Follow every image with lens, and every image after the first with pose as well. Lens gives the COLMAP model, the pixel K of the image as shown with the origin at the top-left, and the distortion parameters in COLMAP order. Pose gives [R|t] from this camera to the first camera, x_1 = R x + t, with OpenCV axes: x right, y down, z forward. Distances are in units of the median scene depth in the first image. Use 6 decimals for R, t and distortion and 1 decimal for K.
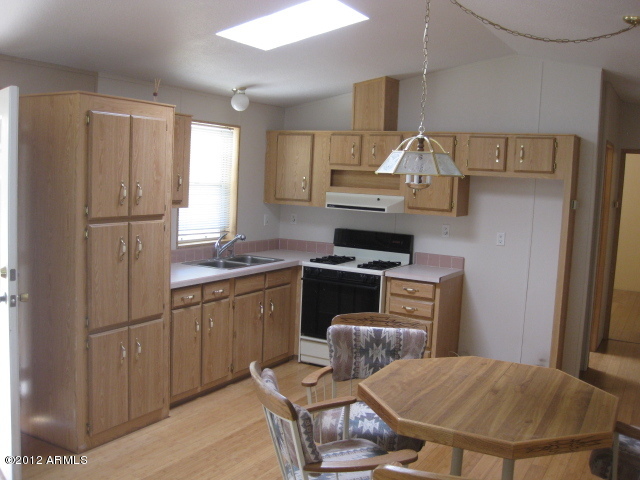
lens RADIAL K [[654.1, 0, 320.0], [0, 654.1, 240.0], [0, 0, 1]] dist [-0.208545, 0.238269]
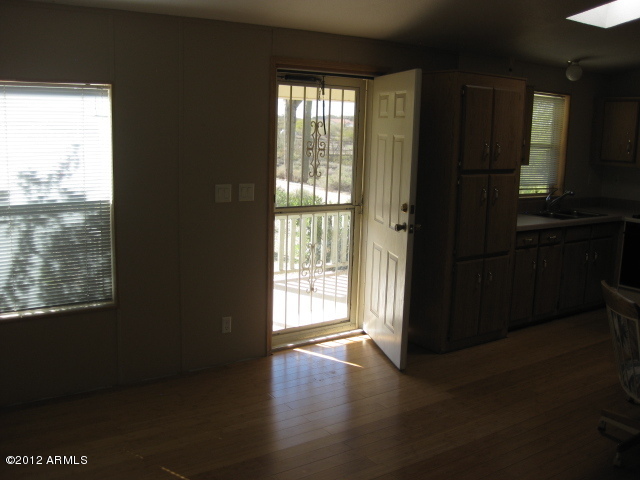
lens RADIAL K [[654.1, 0, 320.0], [0, 654.1, 240.0], [0, 0, 1]] dist [-0.208545, 0.238269]
pose [[0.904084, 0.056415, -0.423616, -0.052502], [-0.032785, 0.997483, 0.062870, 0.028113], [0.426096, -0.042951, 0.903658, -0.242032]]
